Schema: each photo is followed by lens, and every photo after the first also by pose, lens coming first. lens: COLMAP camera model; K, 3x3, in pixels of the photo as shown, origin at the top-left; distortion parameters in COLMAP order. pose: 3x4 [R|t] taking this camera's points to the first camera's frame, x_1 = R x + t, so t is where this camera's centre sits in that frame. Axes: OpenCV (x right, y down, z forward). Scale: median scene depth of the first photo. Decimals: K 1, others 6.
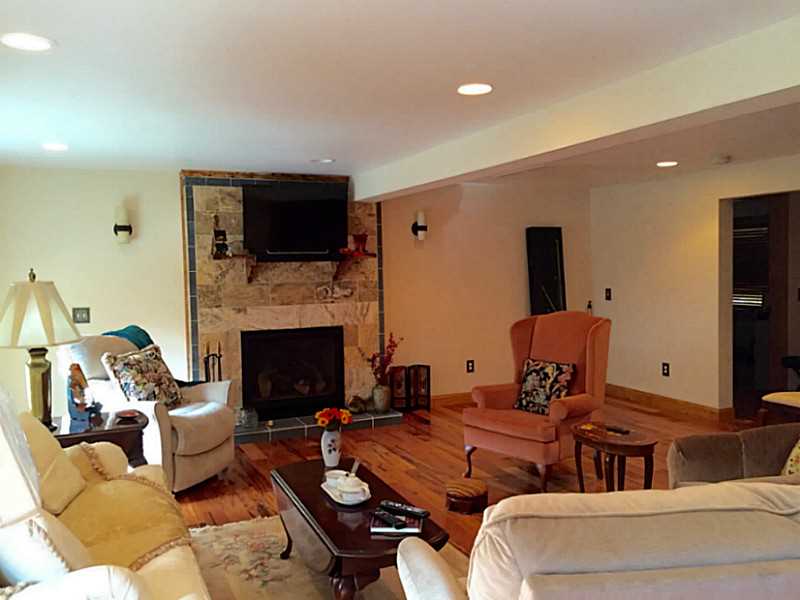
lens RADIAL K [[680.0, 0, 401.0], [0, 680.0, 299.5], [0, 0, 1]] dist [0.024336, -0.007698]
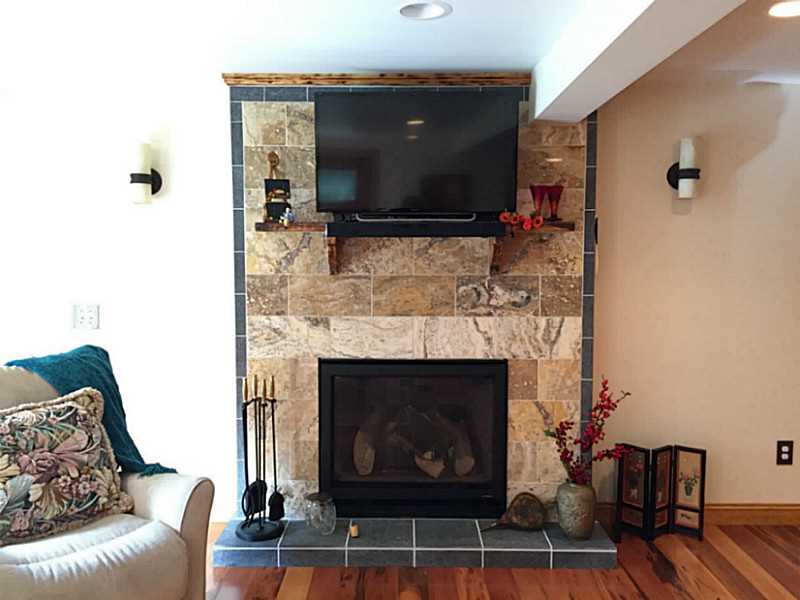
lens RADIAL K [[680.0, 0, 397.5], [0, 680.0, 302.0], [0, 0, 1]] dist [0.024336, -0.007698]
pose [[0.903087, 0.053000, -0.426175, 0.062441], [-0.038083, 0.998329, 0.043453, -0.026808], [0.427766, -0.023011, 0.903596, 0.495820]]
